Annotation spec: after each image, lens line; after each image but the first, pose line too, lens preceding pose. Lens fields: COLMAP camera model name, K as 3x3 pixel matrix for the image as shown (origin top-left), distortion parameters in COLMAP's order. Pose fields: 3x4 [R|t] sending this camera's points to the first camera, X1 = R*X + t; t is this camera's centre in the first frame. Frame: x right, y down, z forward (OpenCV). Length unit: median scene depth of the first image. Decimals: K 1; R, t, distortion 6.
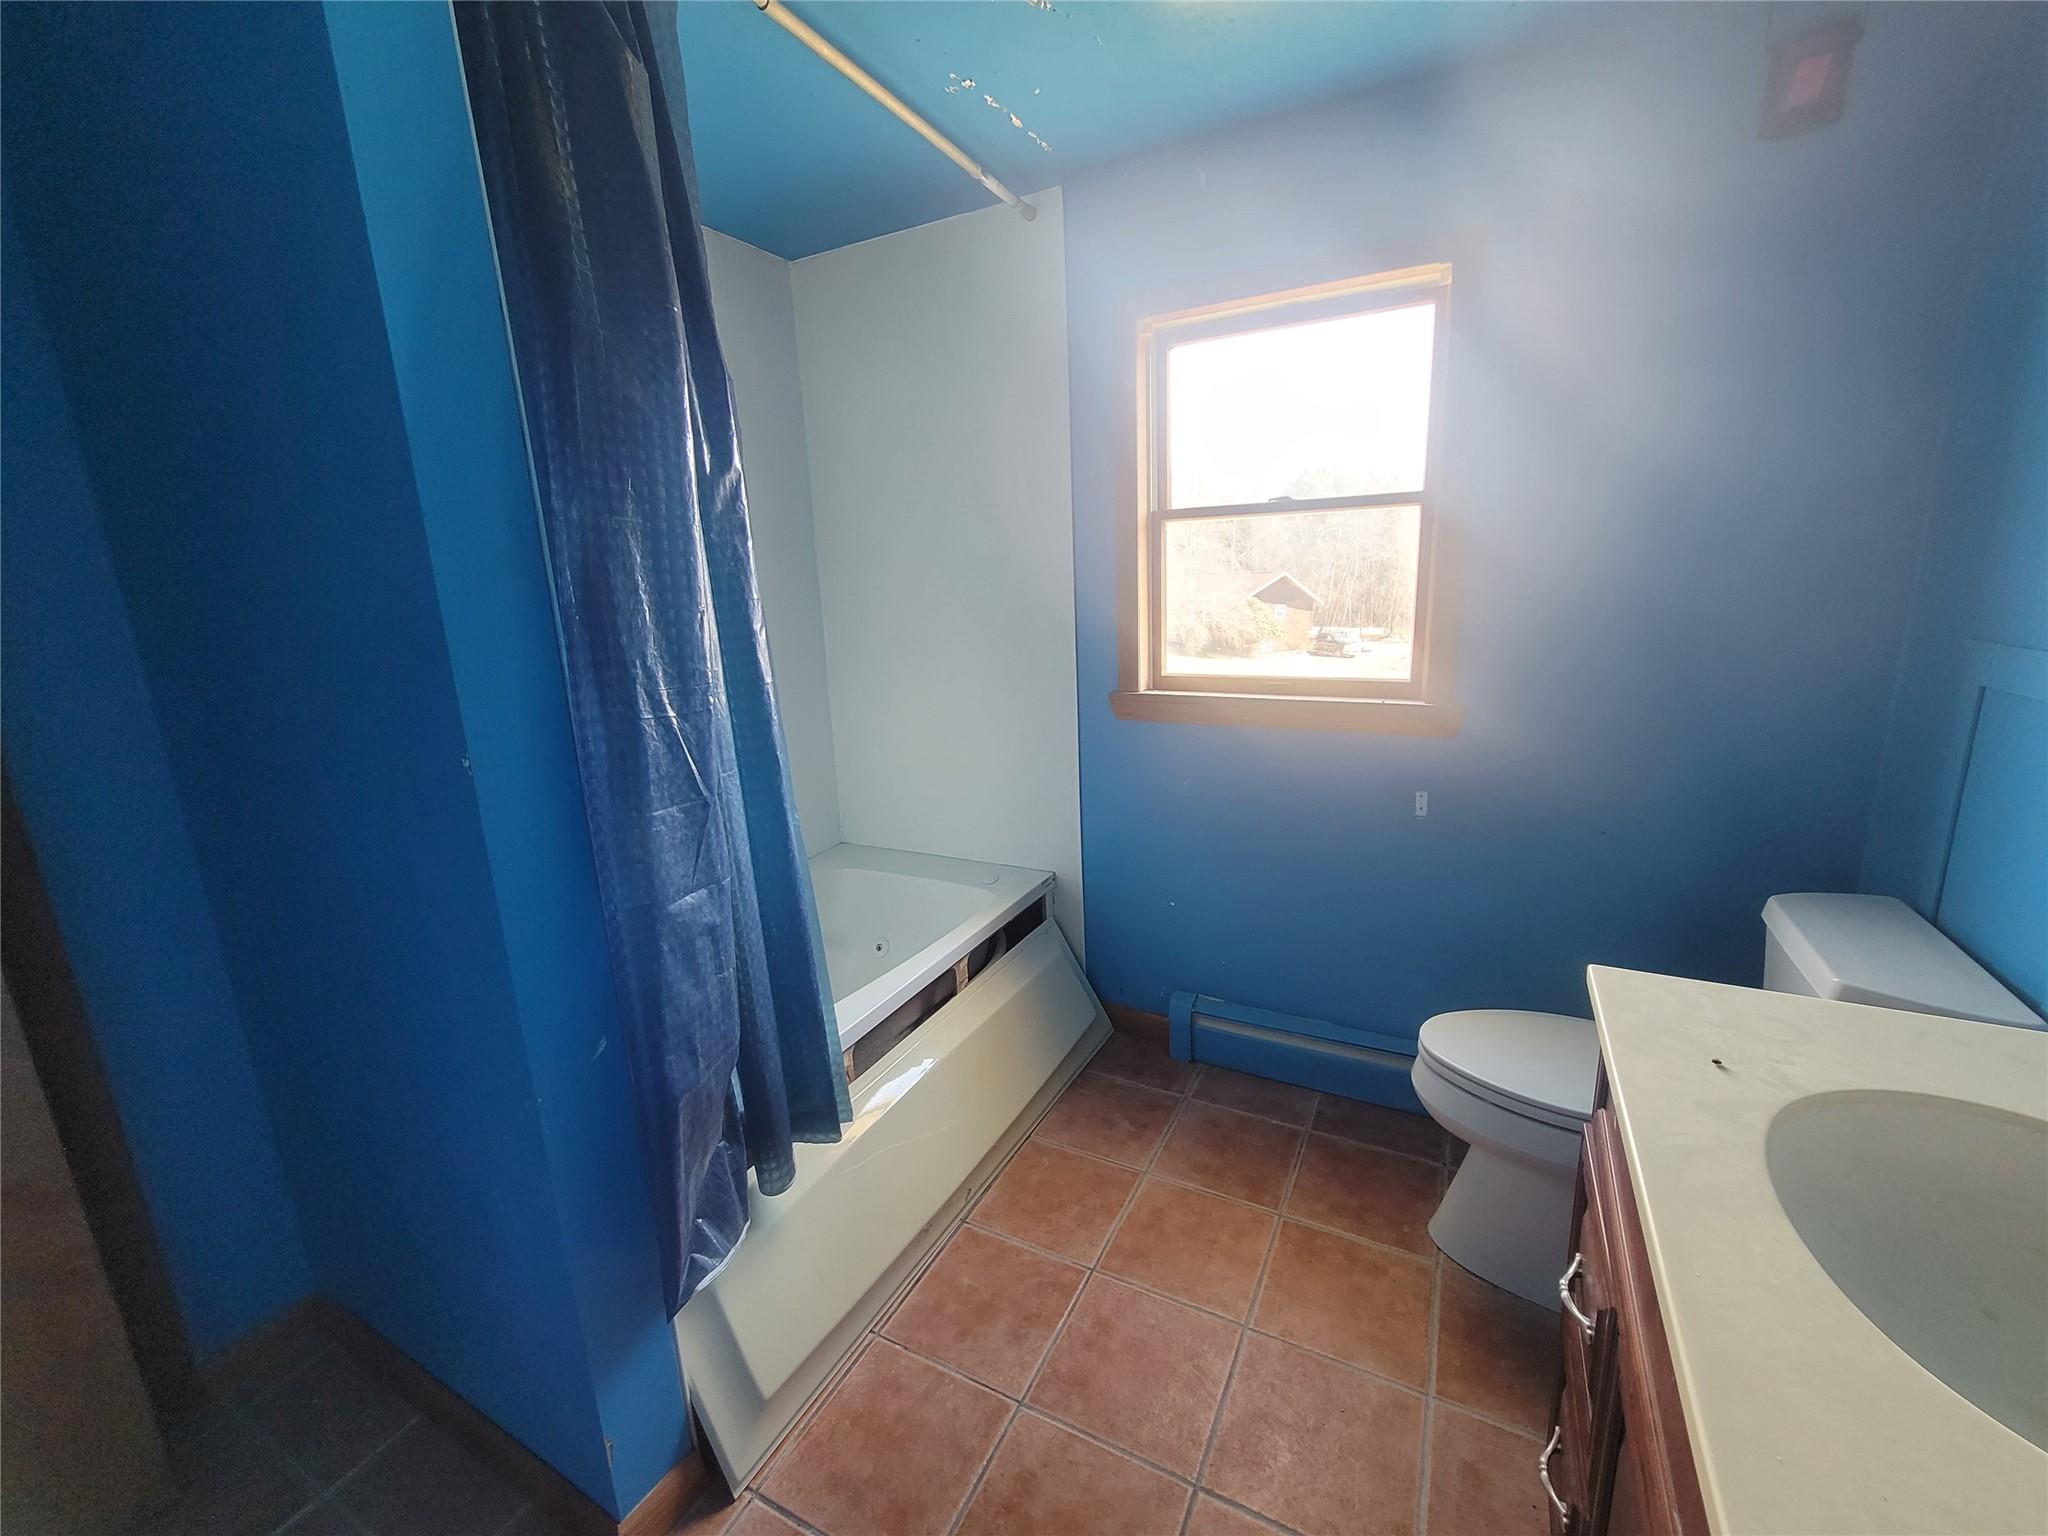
lens RADIAL K [[839.3, 0, 1027.4], [0, 839.3, 762.3], [0, 0, 1]] dist [0.001124, 0.000119]
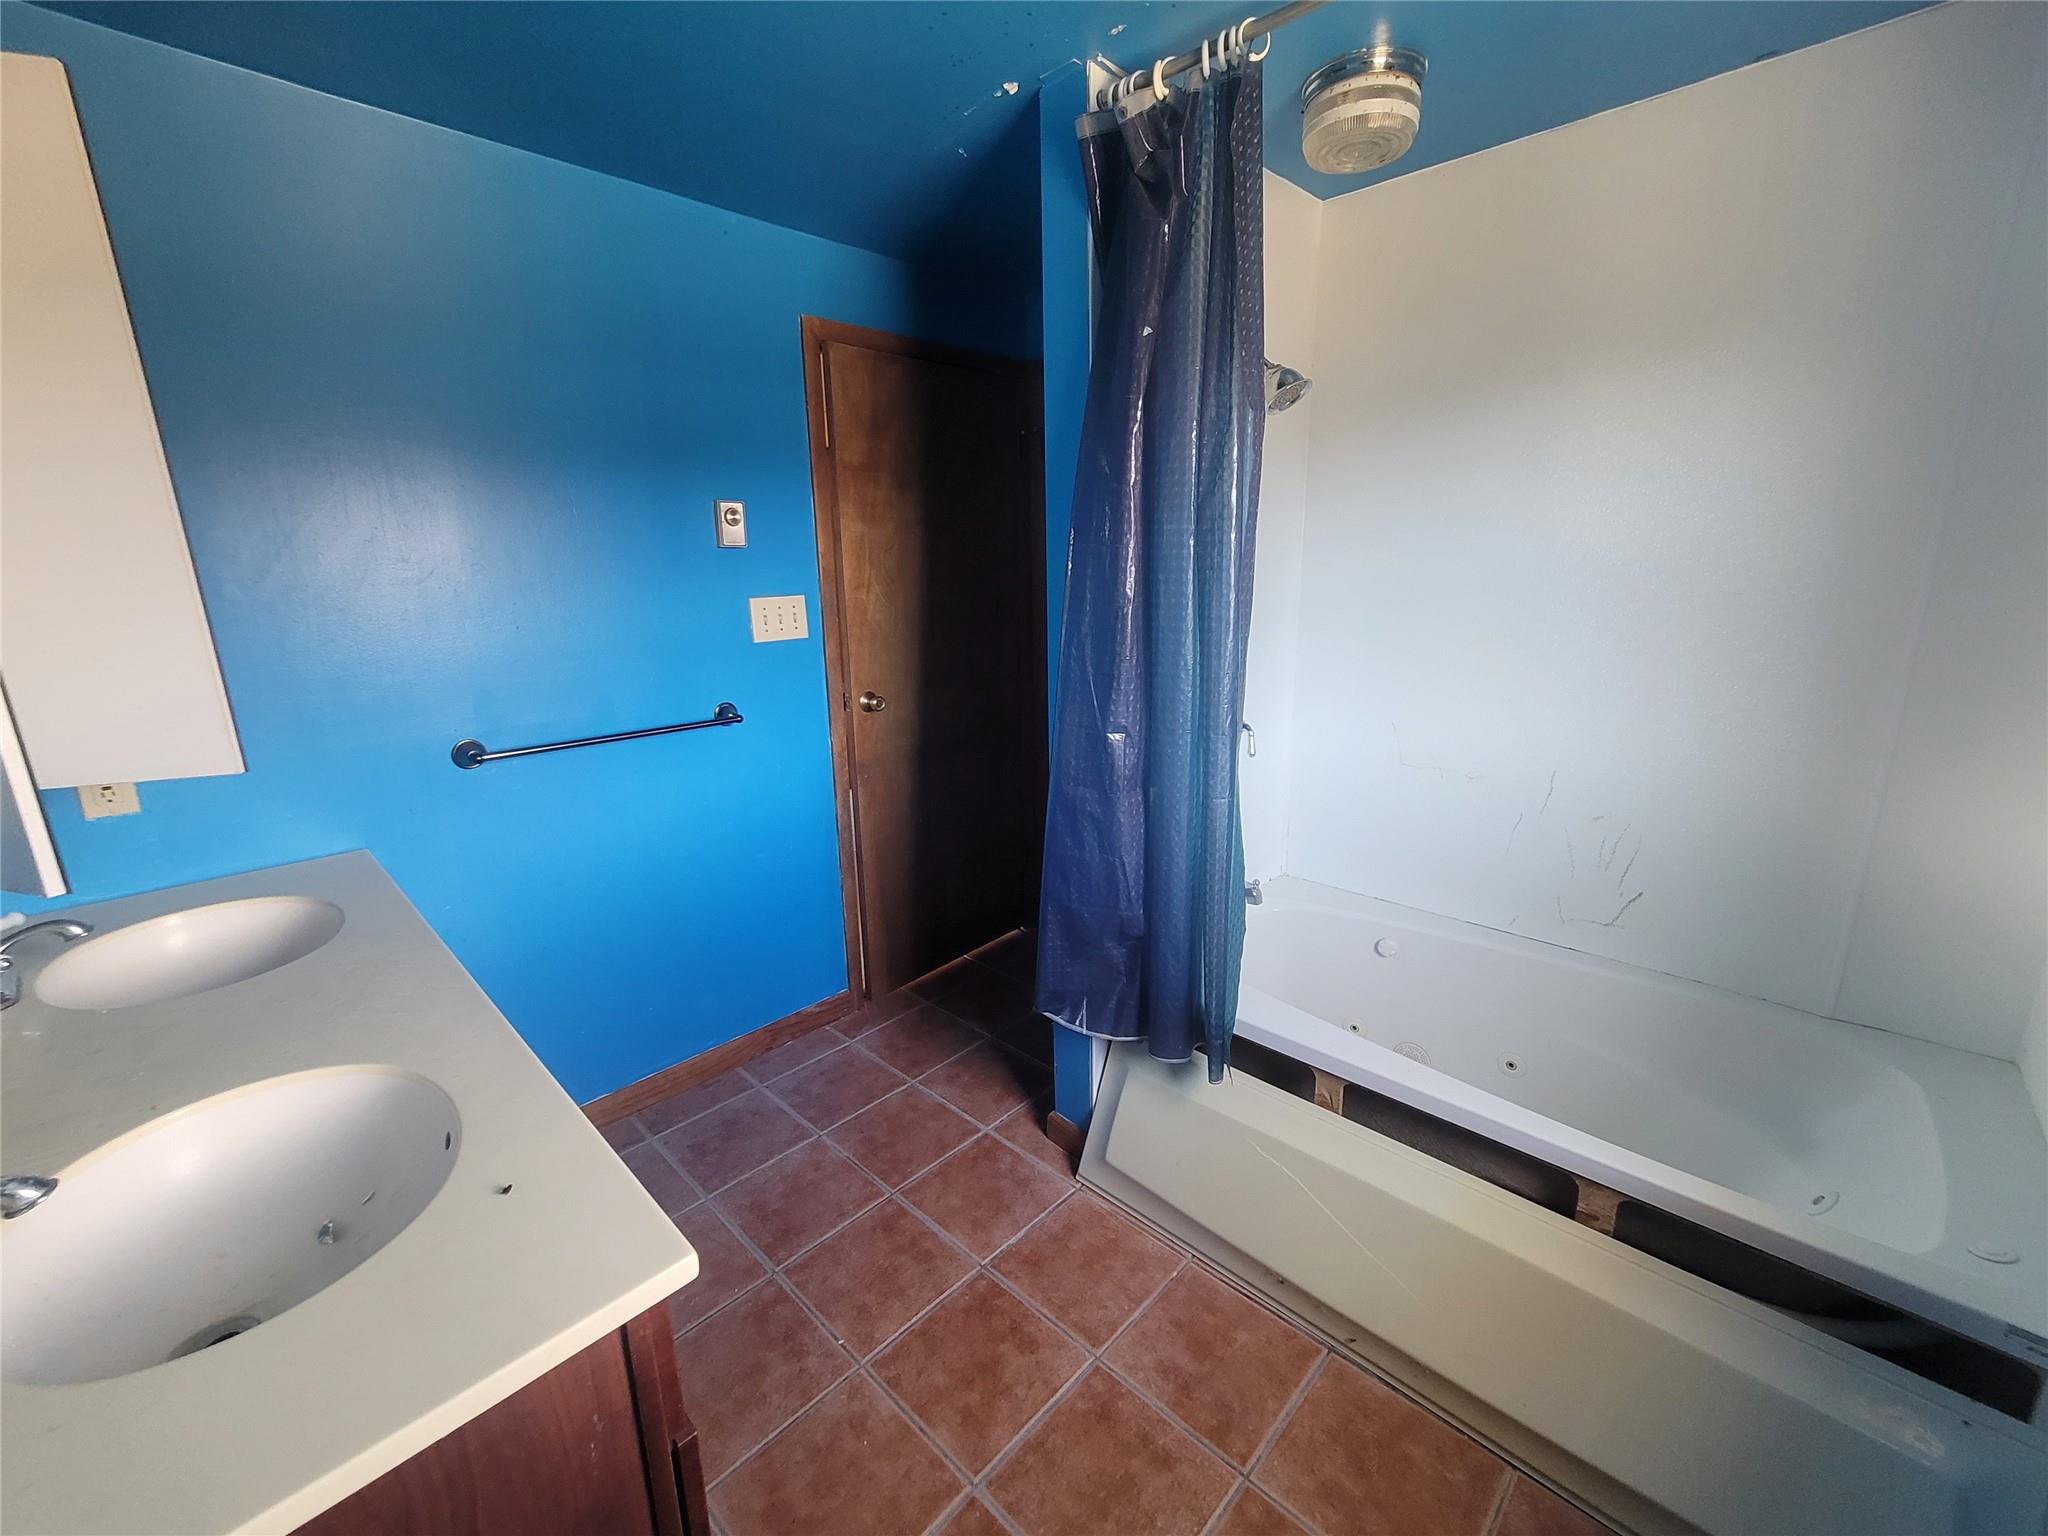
lens RADIAL K [[839.3, 0, 1026.5], [0, 839.3, 775.9], [0, 0, 1]] dist [0.001124, 0.000119]
pose [[-0.273086, 0.291035, -0.916909, 0.735734], [-0.183490, 0.919881, 0.346628, -0.268325], [0.944328, 0.262903, -0.197804, 0.862007]]
